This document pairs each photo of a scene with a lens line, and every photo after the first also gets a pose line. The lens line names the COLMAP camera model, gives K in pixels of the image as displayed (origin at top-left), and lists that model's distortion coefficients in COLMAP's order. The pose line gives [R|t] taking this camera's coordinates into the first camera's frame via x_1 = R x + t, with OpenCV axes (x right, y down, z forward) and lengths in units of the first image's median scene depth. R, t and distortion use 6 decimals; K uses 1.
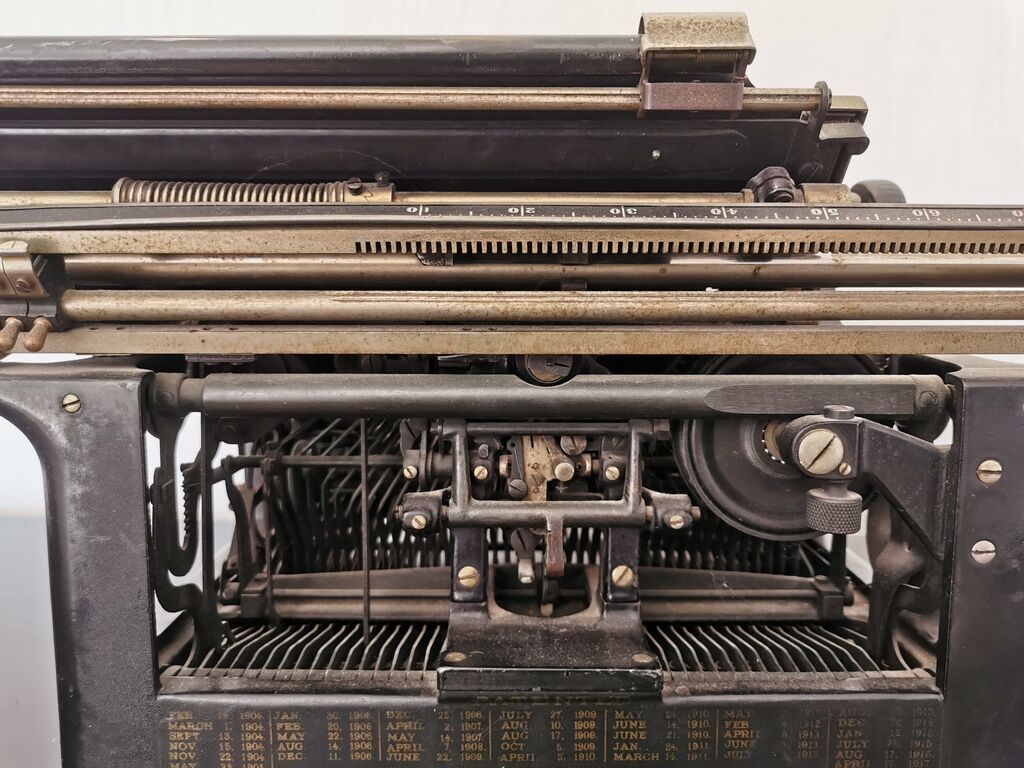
lens RADIAL K [[805.8, 0, 512.0], [0, 805.8, 383.5], [0, 0, 1]] dist [-0.006615, -0.012303]
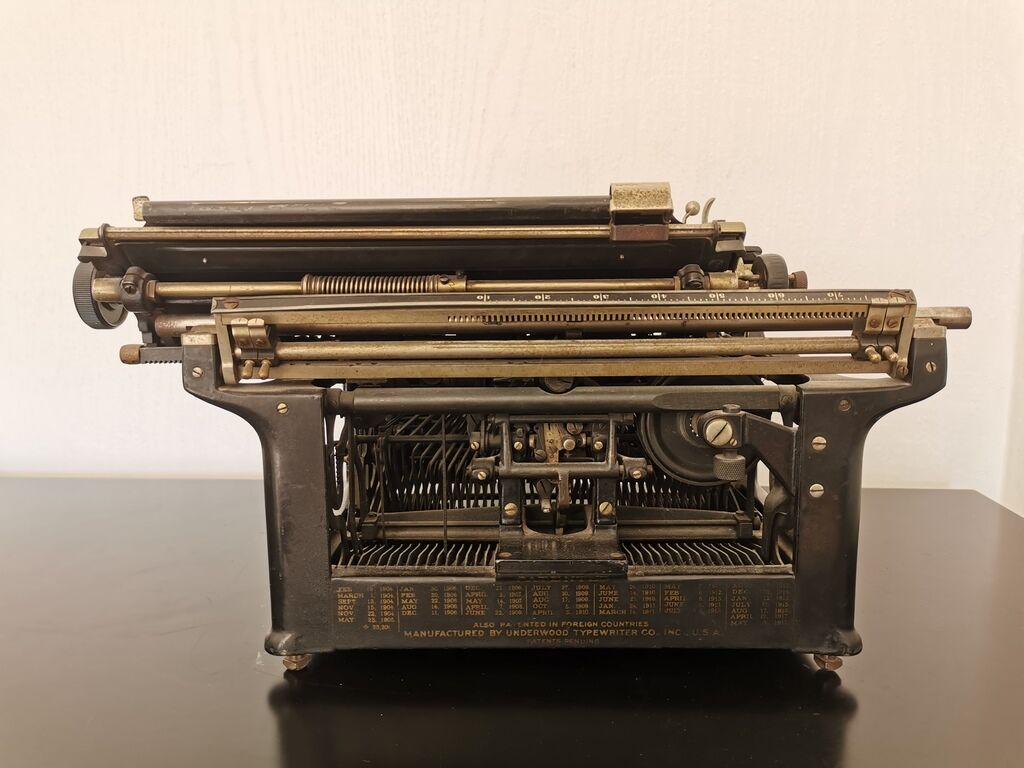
lens RADIAL K [[805.8, 0, 511.8], [0, 805.8, 384.0], [0, 0, 1]] dist [-0.006615, -0.012303]
pose [[0.999819, -0.009376, -0.016584, -0.025460], [0.010079, 0.999032, 0.042813, -0.092159], [0.016166, -0.042972, 0.998945, -0.684068]]
